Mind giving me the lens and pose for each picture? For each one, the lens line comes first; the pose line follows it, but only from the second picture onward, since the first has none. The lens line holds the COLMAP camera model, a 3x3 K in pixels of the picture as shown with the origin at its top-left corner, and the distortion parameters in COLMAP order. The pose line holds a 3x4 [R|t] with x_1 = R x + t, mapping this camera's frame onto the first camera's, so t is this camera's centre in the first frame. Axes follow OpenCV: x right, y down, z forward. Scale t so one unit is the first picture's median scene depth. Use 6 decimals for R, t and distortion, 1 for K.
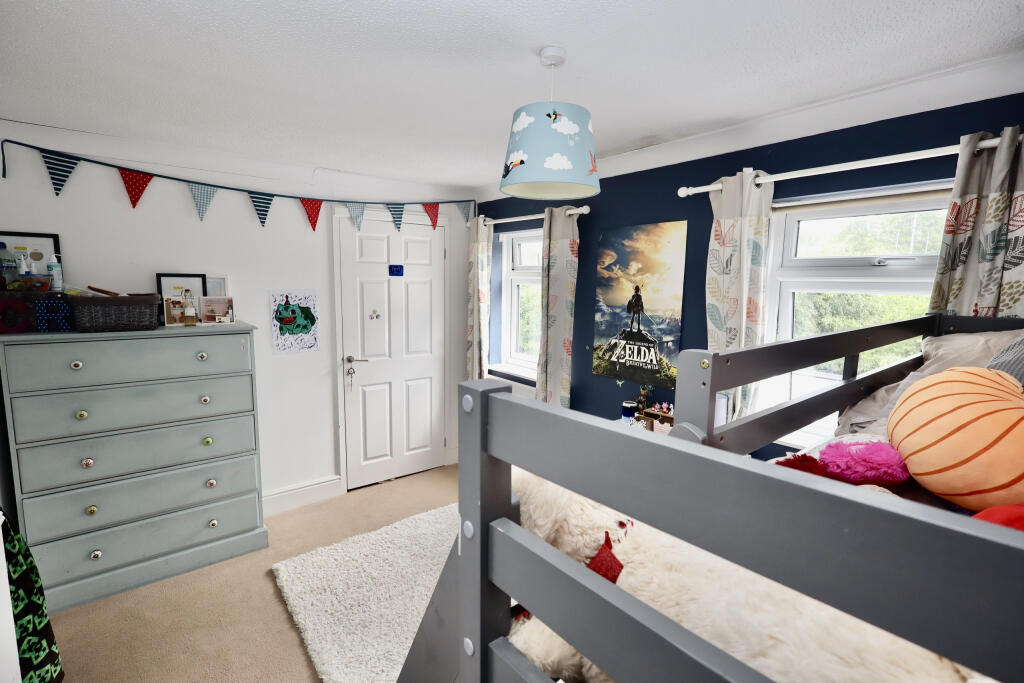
lens RADIAL K [[469.7, 0, 510.2], [0, 469.7, 340.6], [0, 0, 1]] dist [-0.002438, -0.000204]
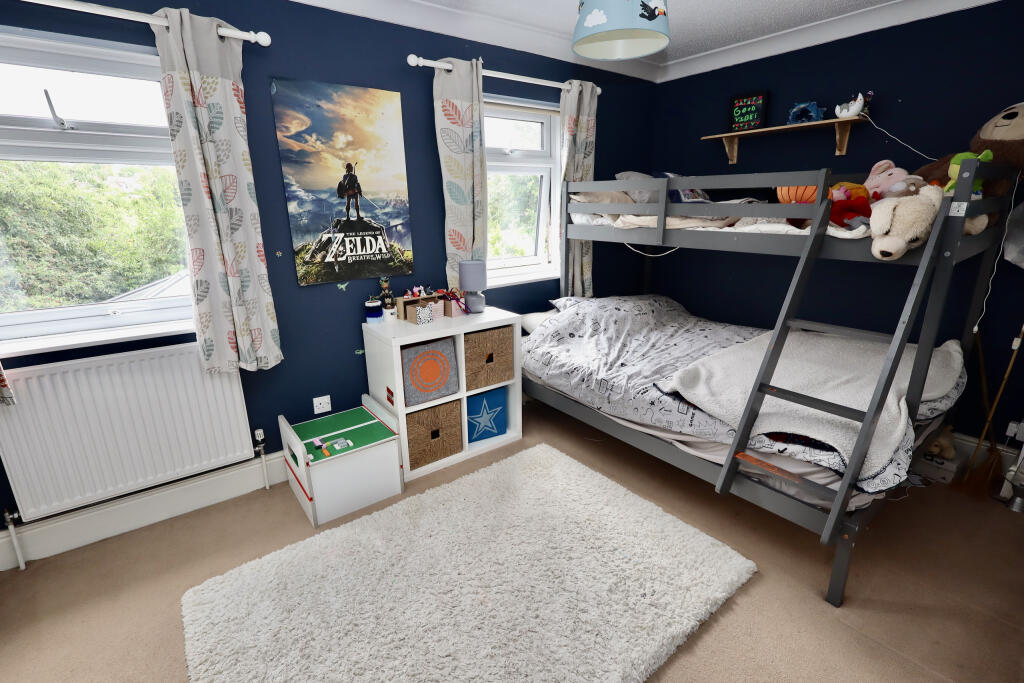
lens RADIAL K [[469.7, 0, 510.8], [0, 469.7, 338.6], [0, 0, 1]] dist [-0.002438, -0.000204]
pose [[0.028164, -0.293821, 0.955446, -0.604133], [0.138915, 0.947700, 0.287344, -0.020858], [-0.989904, 0.124633, 0.067508, 0.686048]]
